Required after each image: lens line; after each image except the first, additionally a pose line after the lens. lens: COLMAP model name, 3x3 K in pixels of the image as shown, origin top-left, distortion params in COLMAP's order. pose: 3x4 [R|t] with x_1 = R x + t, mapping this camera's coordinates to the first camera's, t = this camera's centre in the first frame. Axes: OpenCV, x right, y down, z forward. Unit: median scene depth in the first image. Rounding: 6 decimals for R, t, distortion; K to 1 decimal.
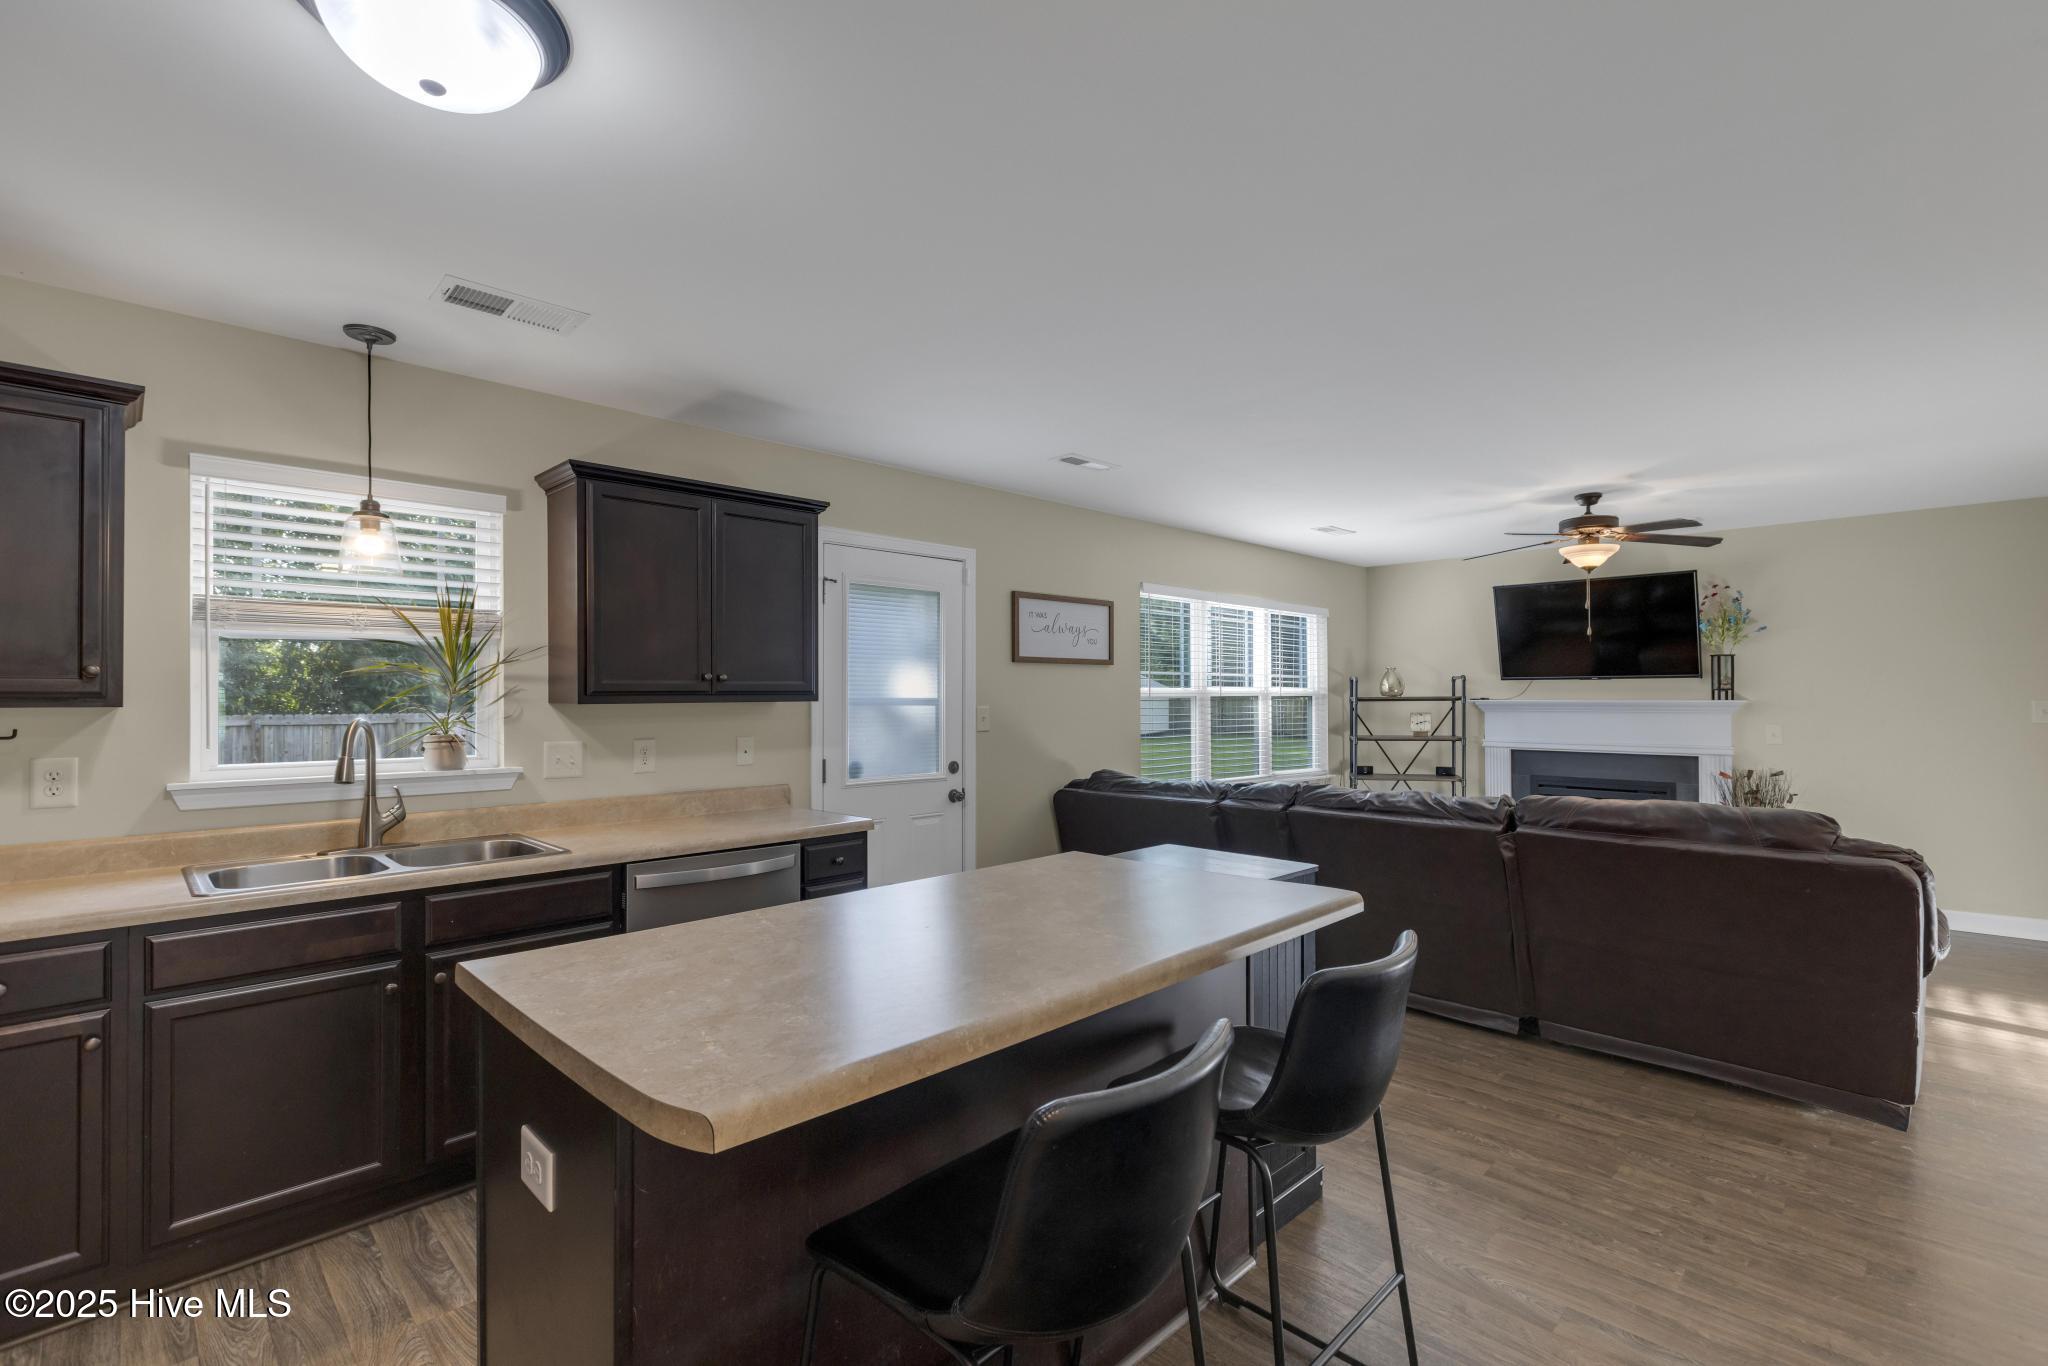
lens RADIAL K [[924.7, 0, 1026.9], [0, 924.7, 686.7], [0, 0, 1]] dist [0.015057, -0.000468]
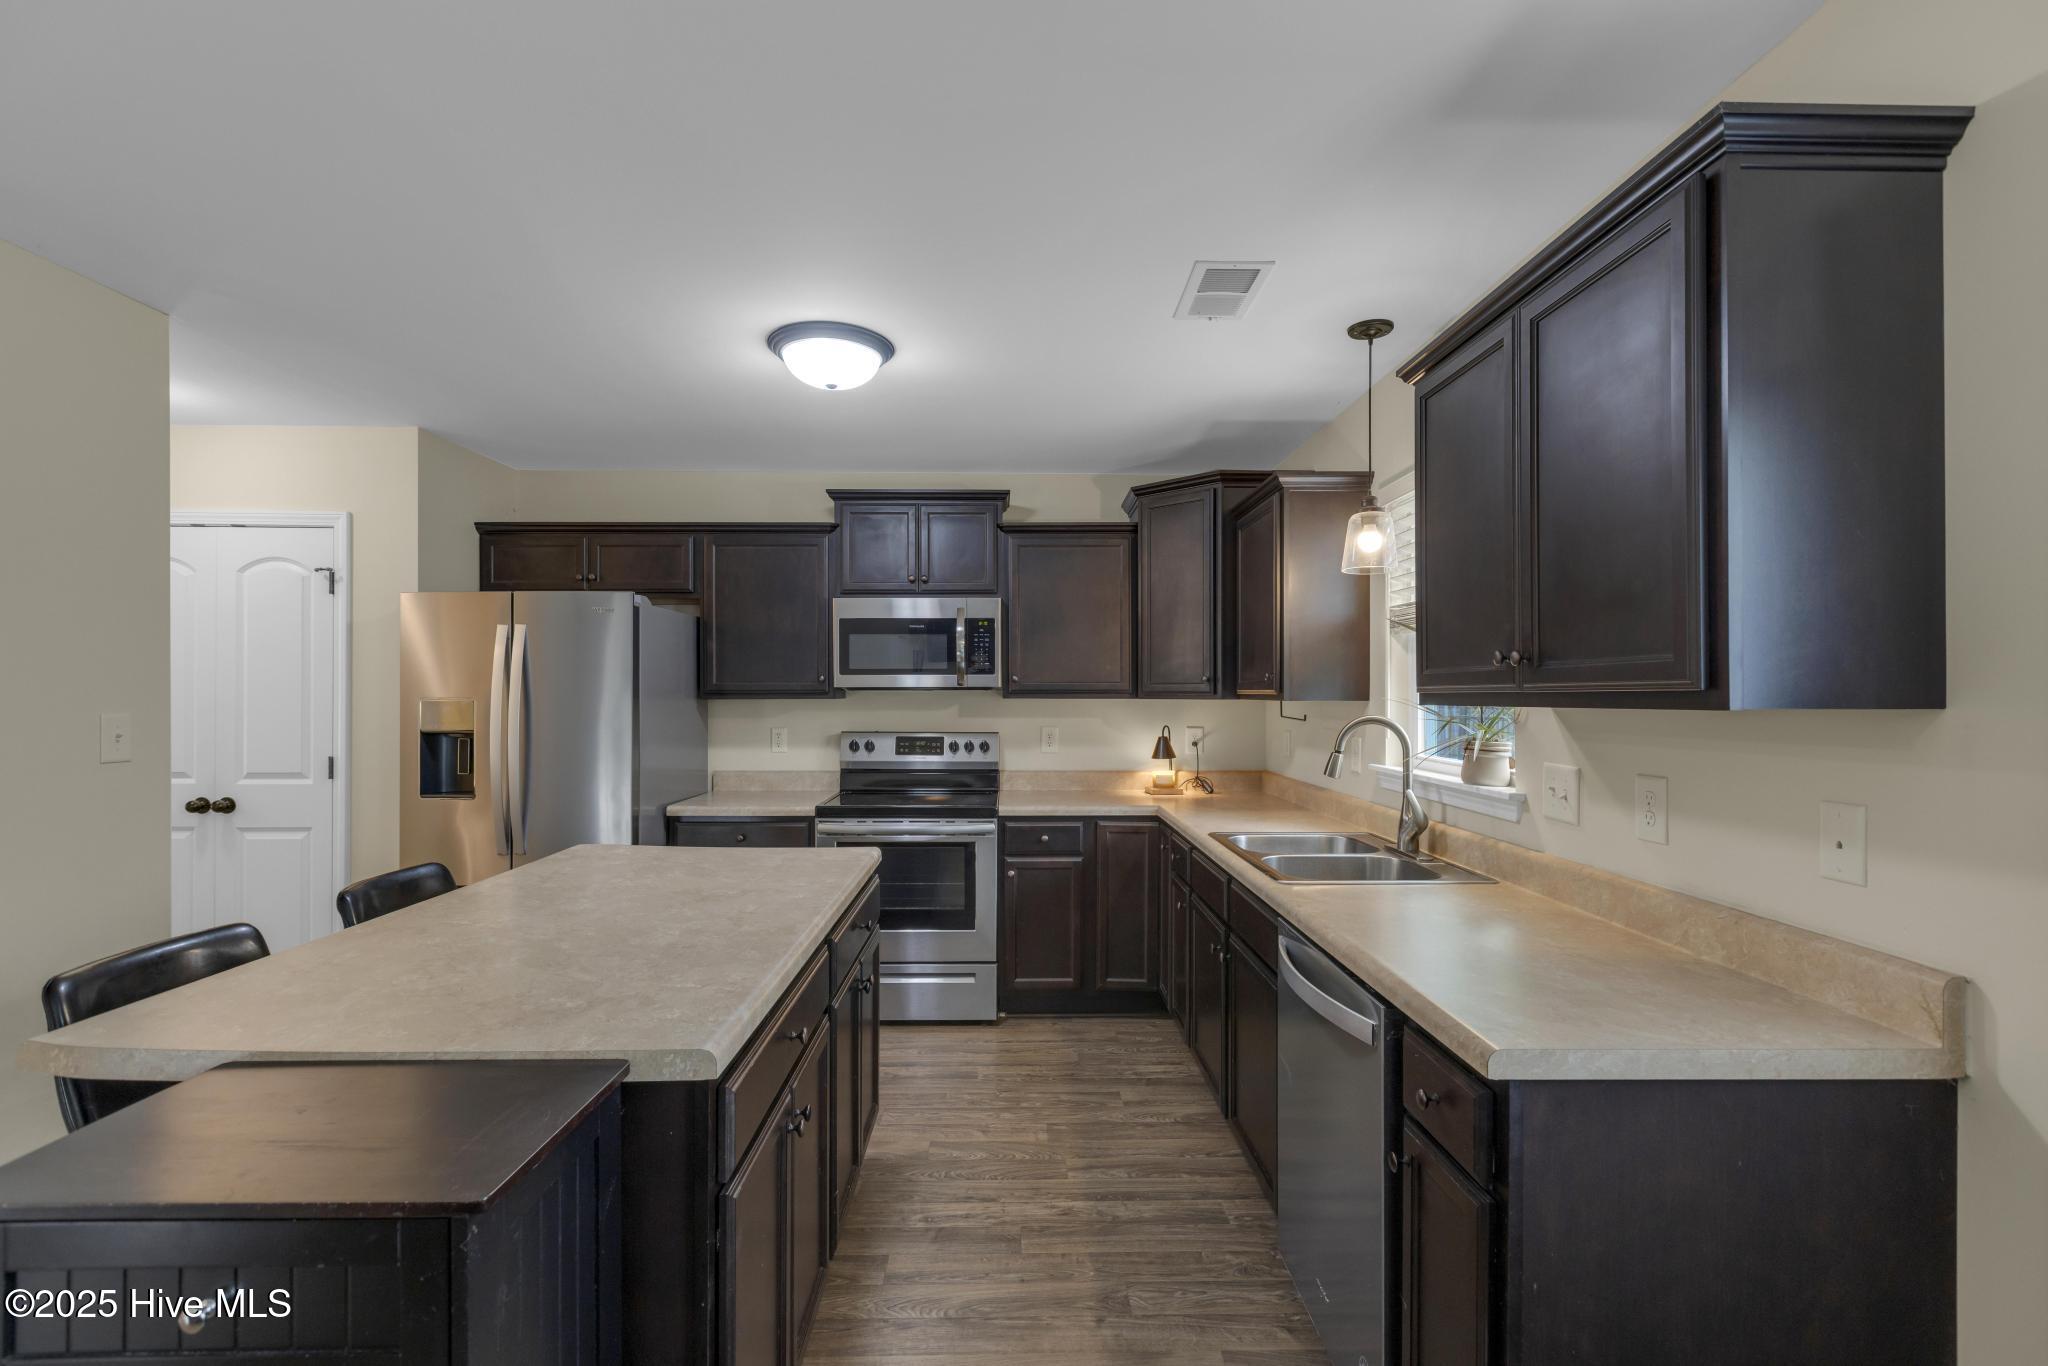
lens RADIAL K [[929.1, 0, 1024.0], [0, 929.1, 683.0], [0, 0, 1]] dist [0.002771, -0.000090]
pose [[-0.696814, -0.006831, -0.717219, 0.148499], [0.006745, 0.999848, -0.016076, 0.007024], [0.717220, -0.016039, -0.696662, 0.789236]]
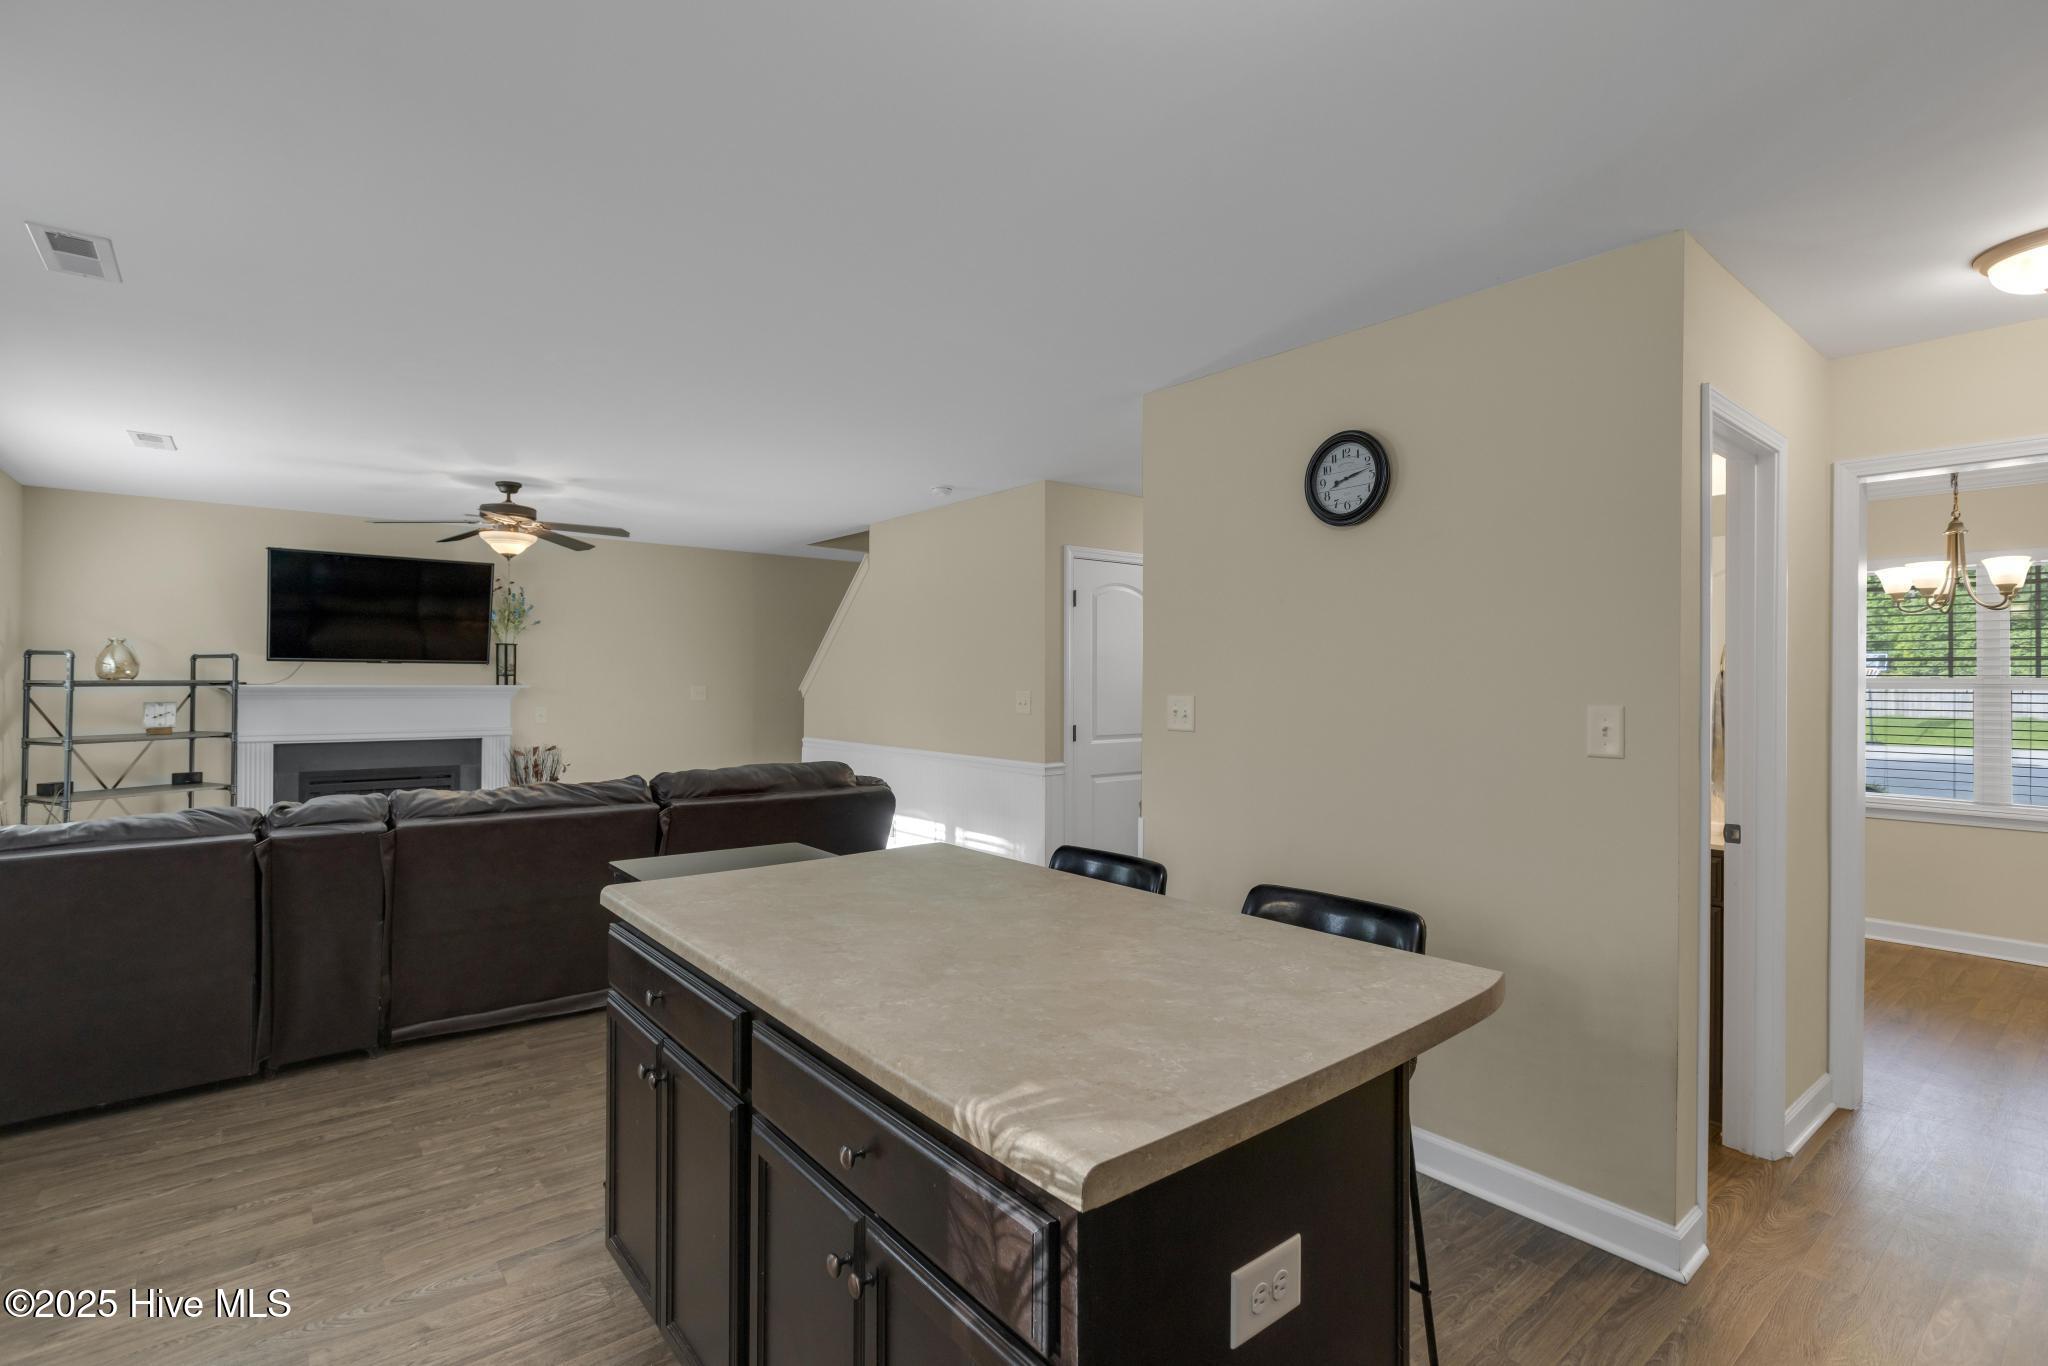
lens RADIAL K [[951.9, 0, 1049.1], [0, 951.9, 768.5], [0, 0, 1]] dist [0.001299, 0.000312]
pose [[0.100403, -0.087749, 0.991070, -0.402433], [-0.013409, 0.995893, 0.089535, 0.004289], [-0.994856, -0.022279, 0.098814, 0.305004]]
